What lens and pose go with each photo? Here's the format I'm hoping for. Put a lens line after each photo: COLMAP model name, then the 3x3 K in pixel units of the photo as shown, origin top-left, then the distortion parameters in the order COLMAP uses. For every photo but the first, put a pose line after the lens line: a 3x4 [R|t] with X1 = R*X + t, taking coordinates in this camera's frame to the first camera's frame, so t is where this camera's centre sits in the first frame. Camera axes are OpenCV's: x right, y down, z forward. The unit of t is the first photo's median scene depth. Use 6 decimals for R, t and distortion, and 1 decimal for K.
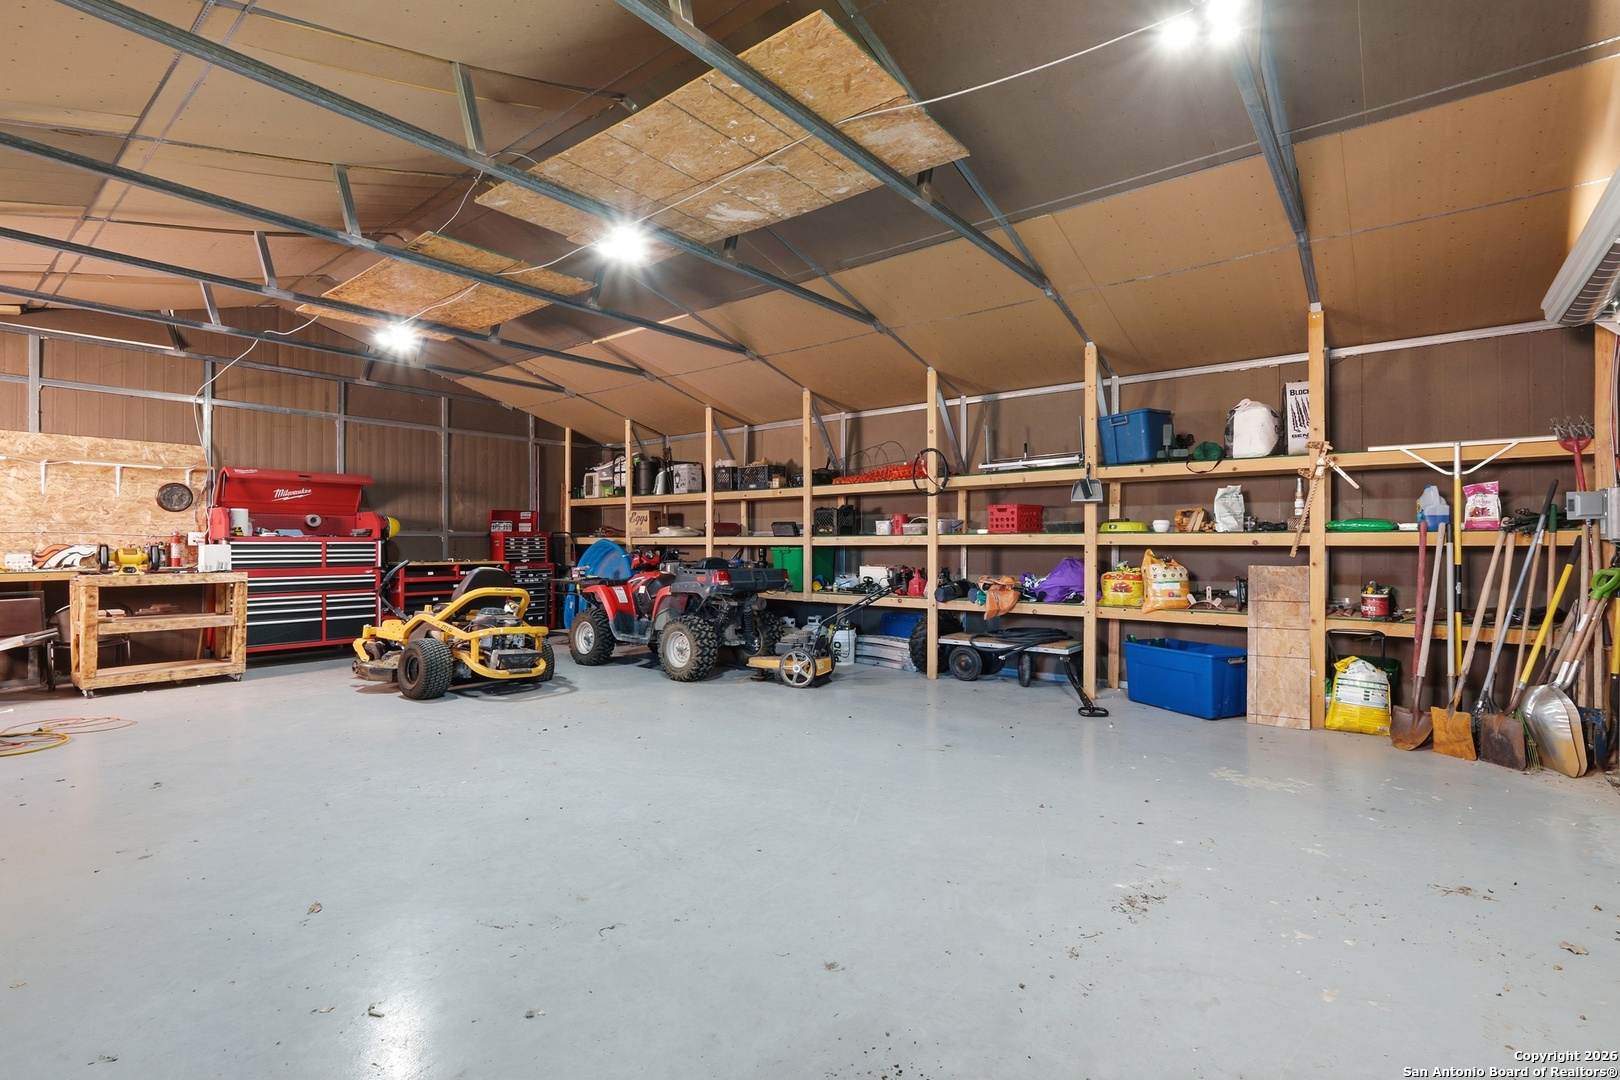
lens RADIAL K [[752.1, 0, 812.5], [0, 752.1, 537.7], [0, 0, 1]] dist [-0.000695, 0.001024]
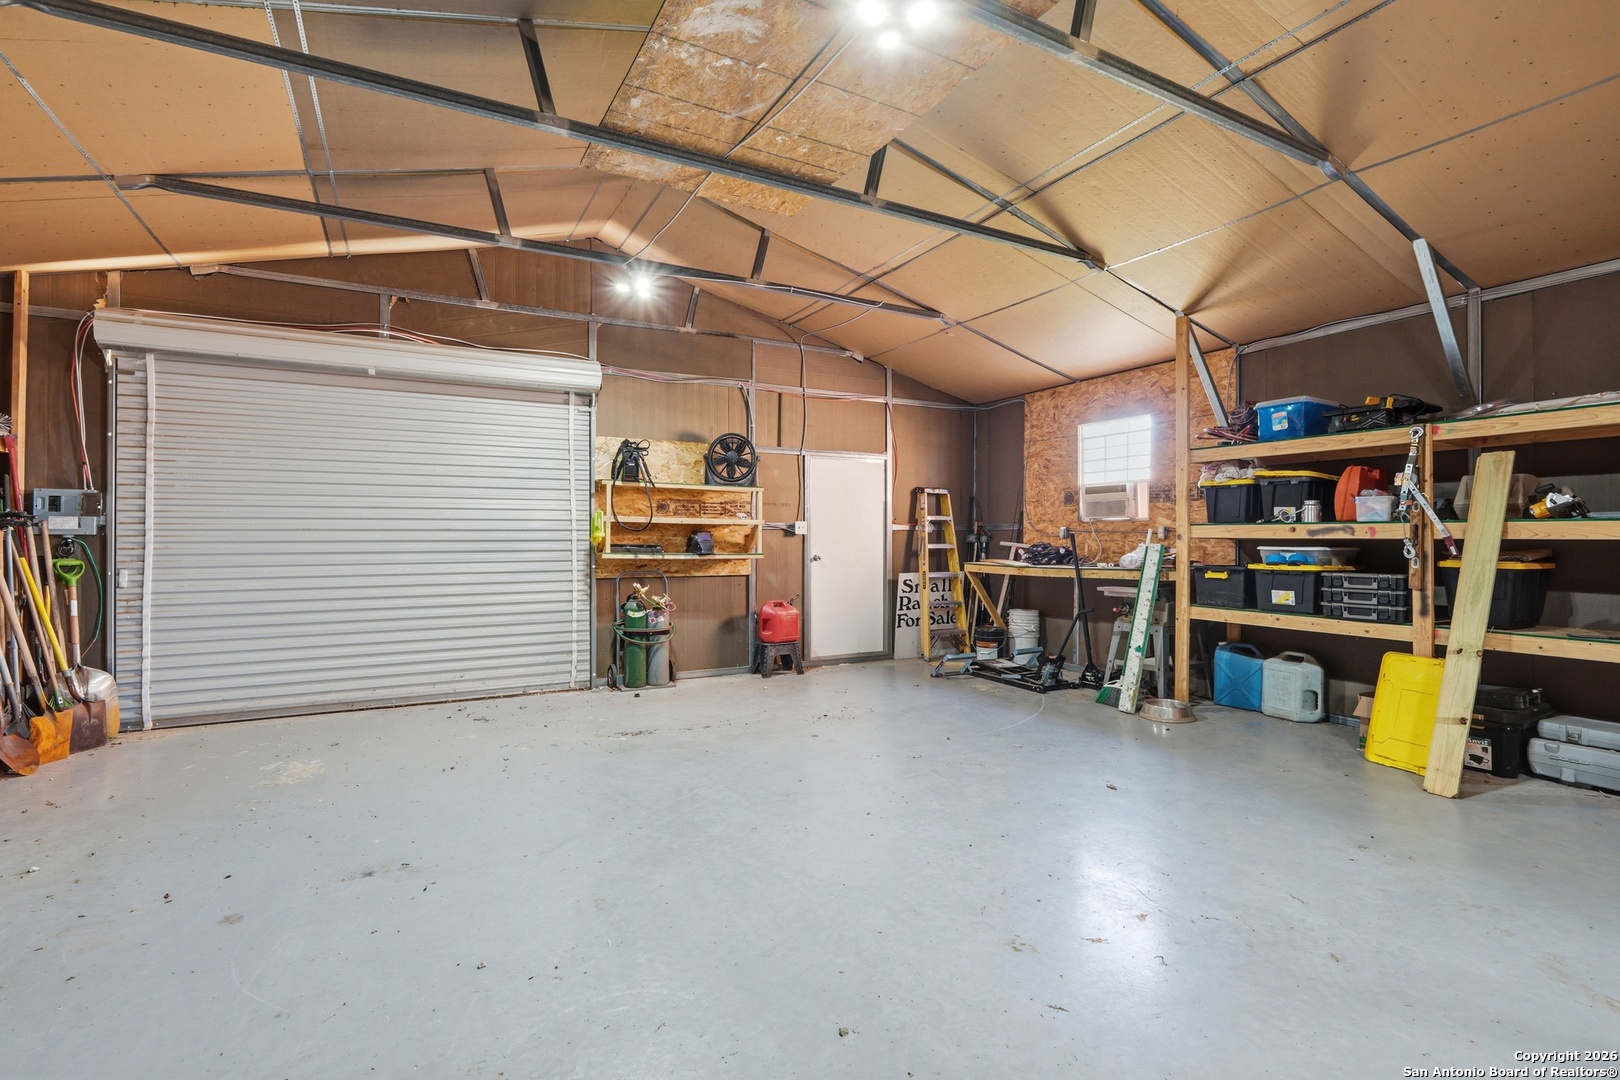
lens RADIAL K [[752.1, 0, 811.6], [0, 752.1, 539.6], [0, 0, 1]] dist [-0.000695, 0.001024]
pose [[-0.920868, 0.000116, 0.389873, -0.494622], [-0.001841, 0.999988, -0.004648, 0.015013], [-0.389869, -0.004998, -0.920857, 1.839911]]
